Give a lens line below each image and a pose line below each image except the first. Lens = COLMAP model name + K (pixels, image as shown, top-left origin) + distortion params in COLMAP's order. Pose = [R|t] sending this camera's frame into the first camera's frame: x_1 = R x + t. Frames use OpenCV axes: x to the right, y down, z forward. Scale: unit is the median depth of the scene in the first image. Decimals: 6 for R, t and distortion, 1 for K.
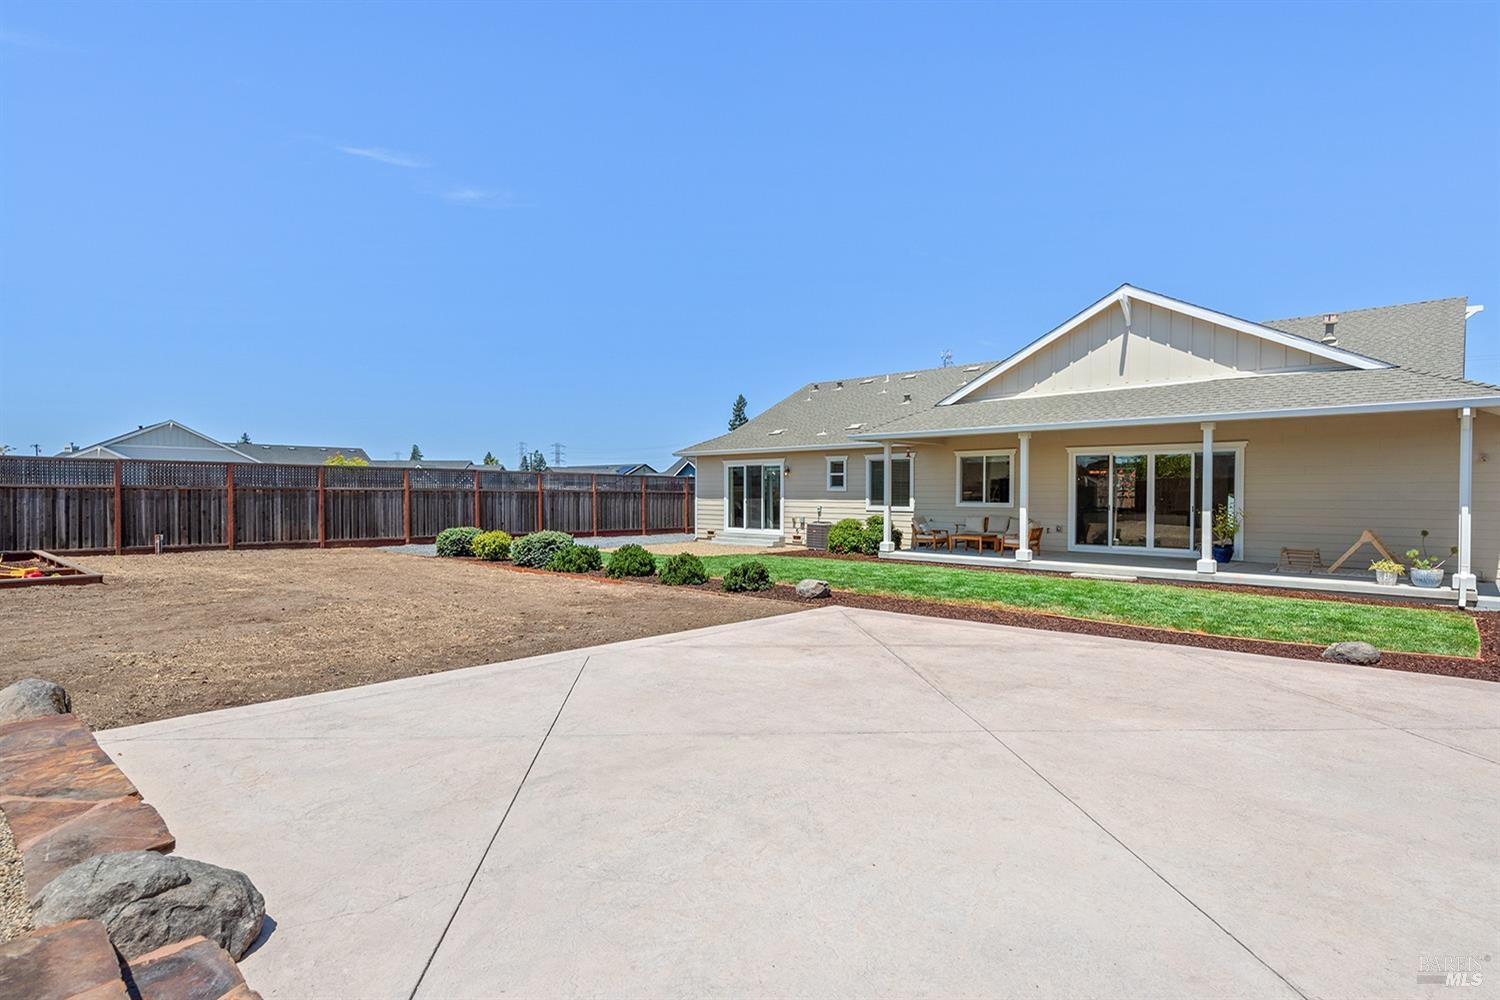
lens RADIAL K [[754.4, 0, 780.3], [0, 754.4, 533.8], [0, 0, 1]] dist [0.000746, 0.000010]
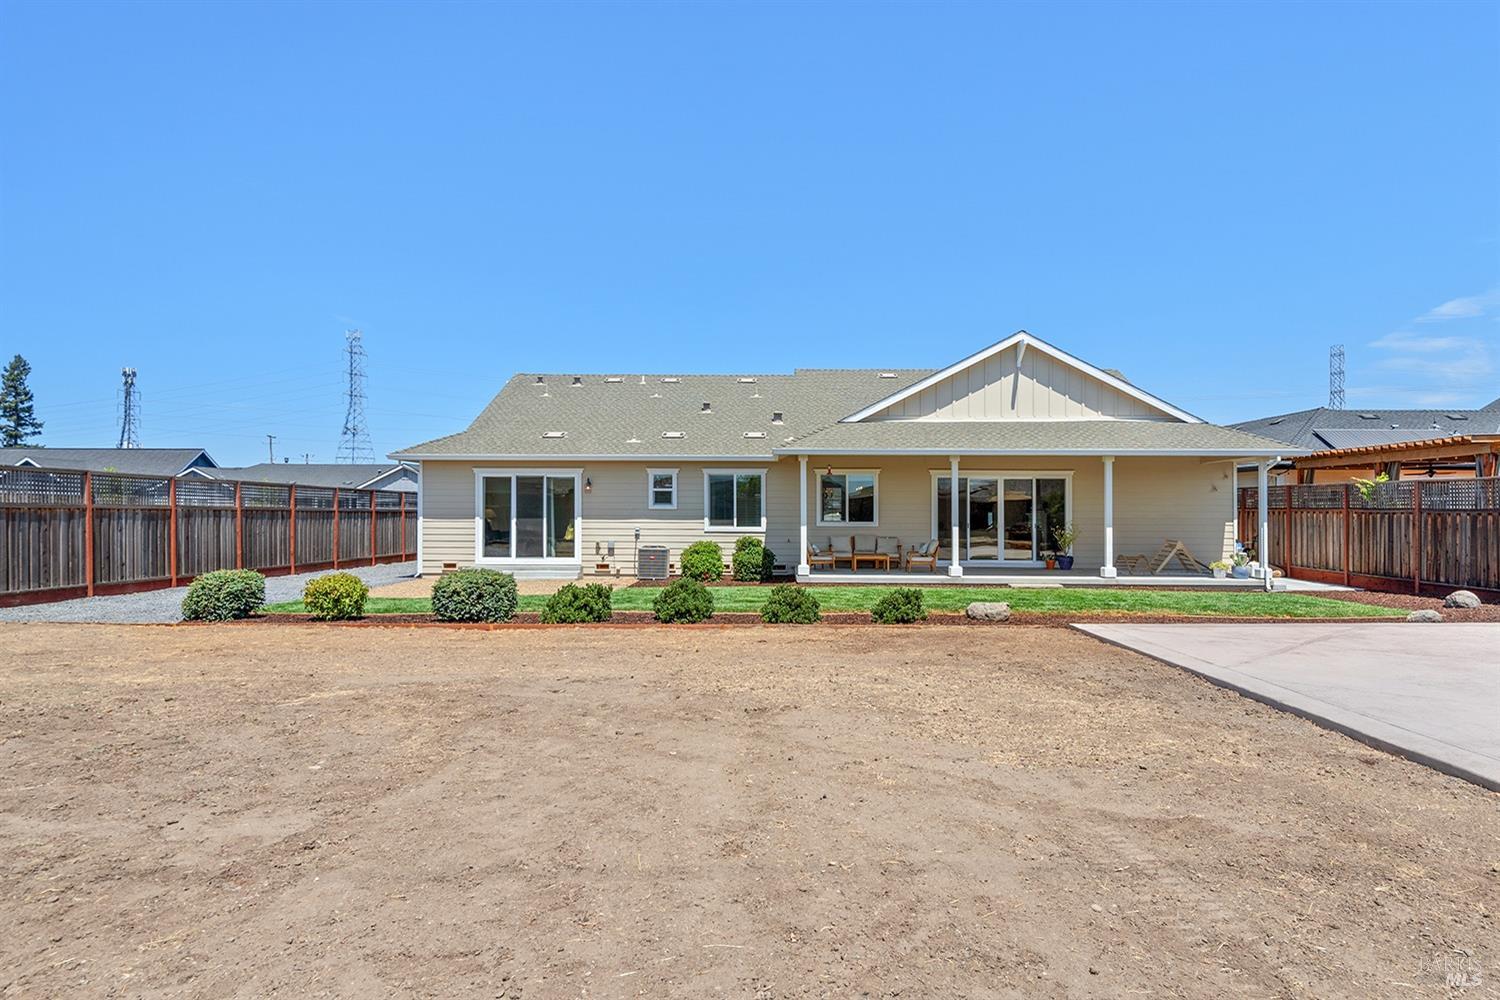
lens RADIAL K [[879.2, 0, 782.8], [0, 879.2, 514.8], [0, 0, 1]] dist [0.008962, -0.002825]
pose [[0.753514, -0.001312, 0.657430, -0.472574], [0.033165, 0.998801, -0.036019, -0.010442], [-0.656594, 0.048945, 0.752654, 0.165494]]
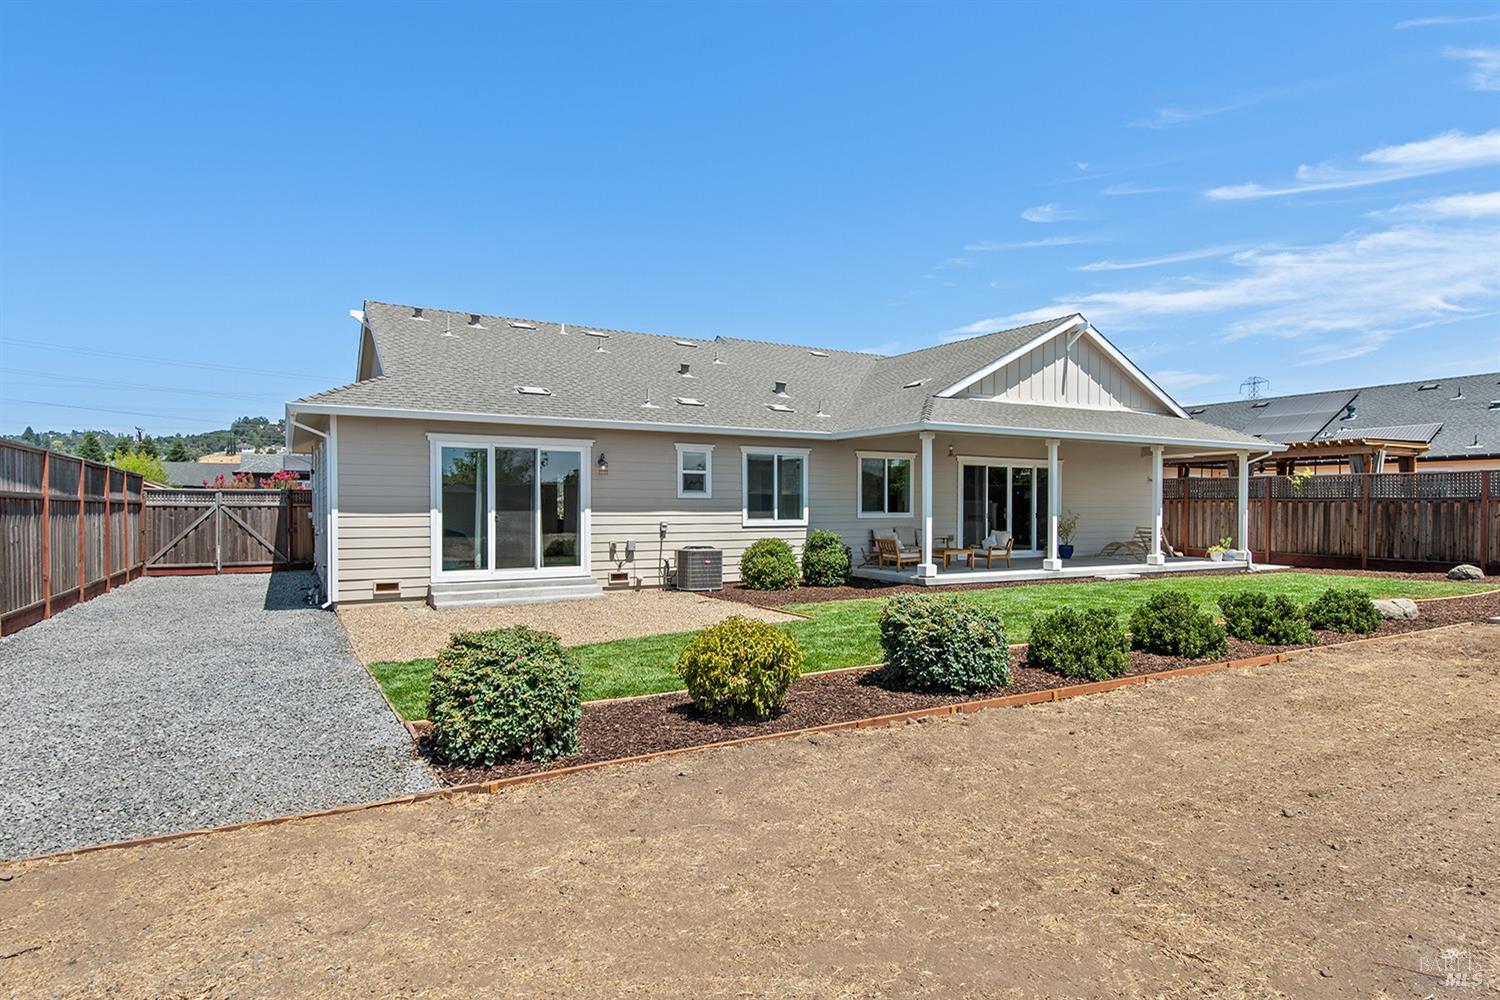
lens RADIAL K [[819.0, 0, 776.6], [0, 819.0, 521.5], [0, 0, 1]] dist [-0.000541, 0.001154]
pose [[0.325701, -0.019252, 0.945277, -0.563153], [0.051231, 0.998683, 0.002687, -0.034729], [-0.944084, 0.047552, 0.326259, 0.703037]]
